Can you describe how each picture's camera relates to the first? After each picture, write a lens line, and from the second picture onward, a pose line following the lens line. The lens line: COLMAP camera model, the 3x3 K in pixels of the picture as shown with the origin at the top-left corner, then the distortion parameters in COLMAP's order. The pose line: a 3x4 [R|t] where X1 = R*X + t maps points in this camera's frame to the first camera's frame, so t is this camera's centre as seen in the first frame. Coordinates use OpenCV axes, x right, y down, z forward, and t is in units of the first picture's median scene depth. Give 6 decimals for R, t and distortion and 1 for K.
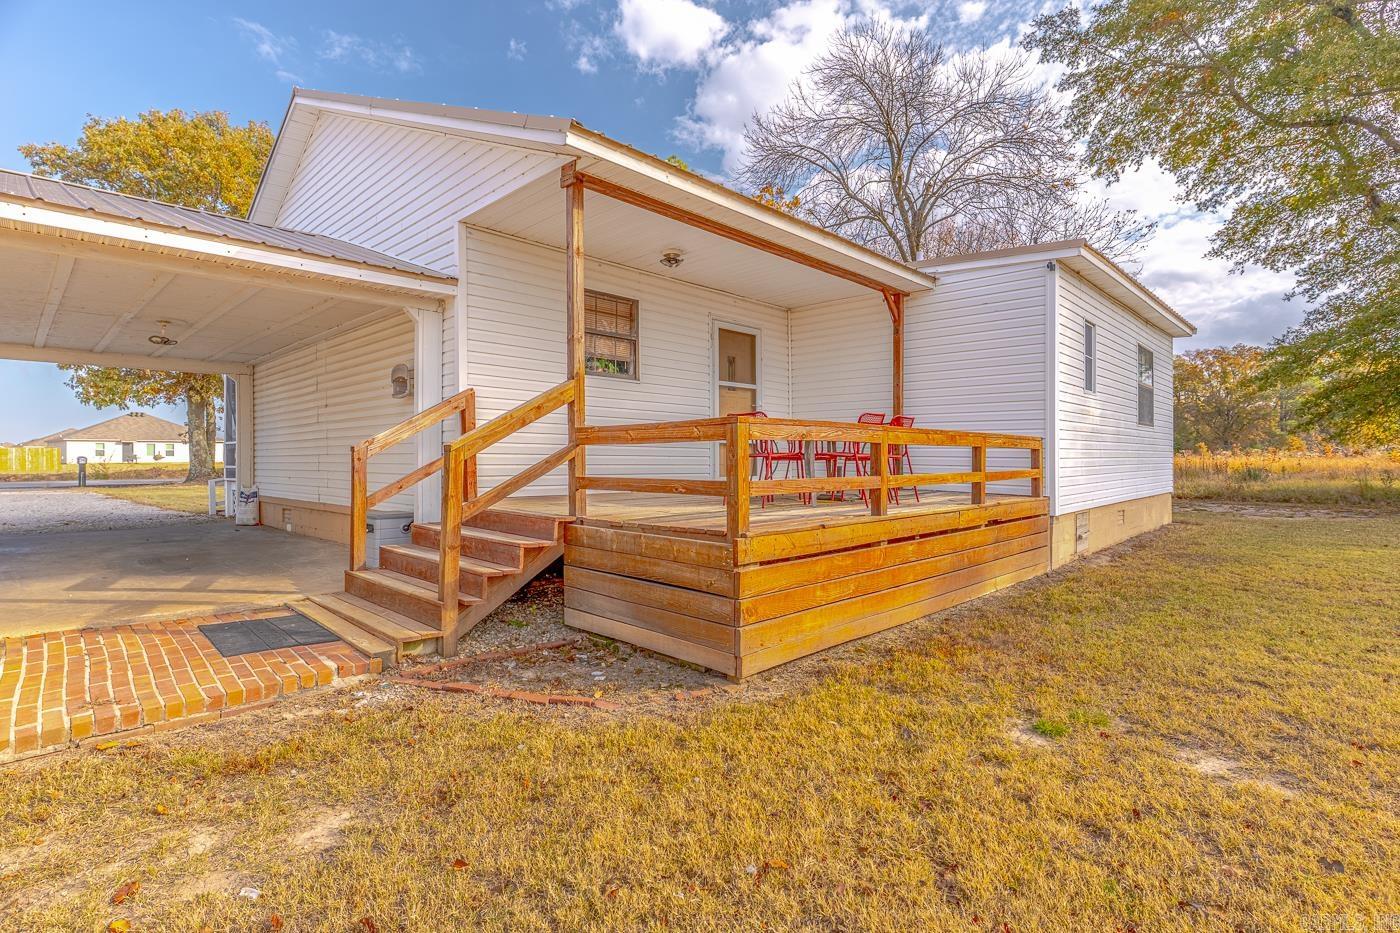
lens RADIAL K [[675.8, 0, 700.7], [0, 675.8, 460.5], [0, 0, 1]] dist [0.003190, 0.000275]
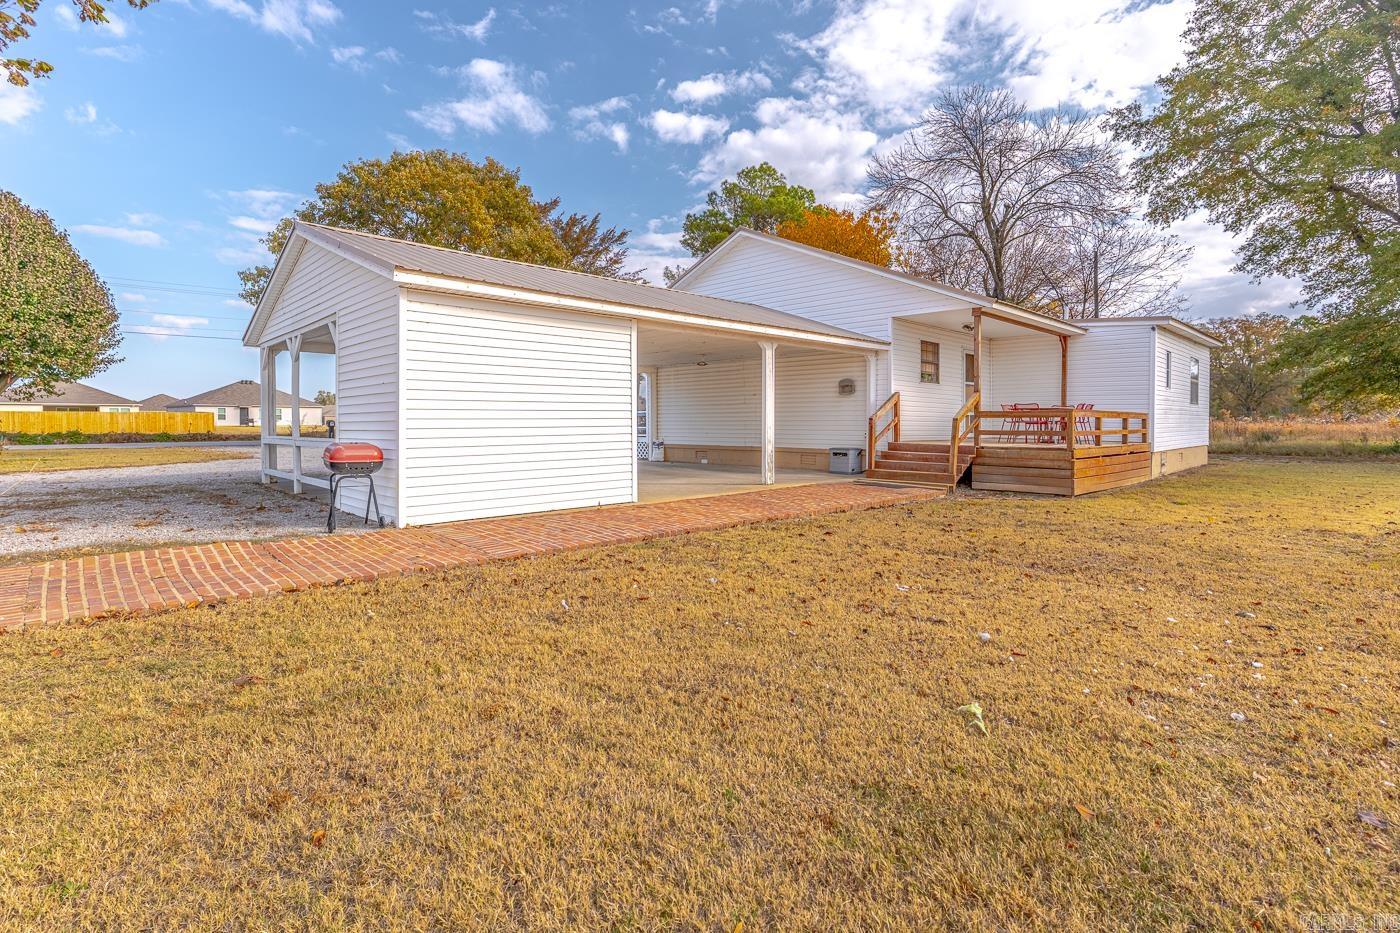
lens RADIAL K [[675.8, 0, 693.9], [0, 675.8, 434.5], [0, 0, 1]] dist [0.003190, 0.000275]
pose [[0.999639, 0.002599, -0.026760, -0.333293], [-0.002213, 0.999893, 0.014443, 0.001340], [0.026795, -0.014378, 0.999538, -0.442286]]
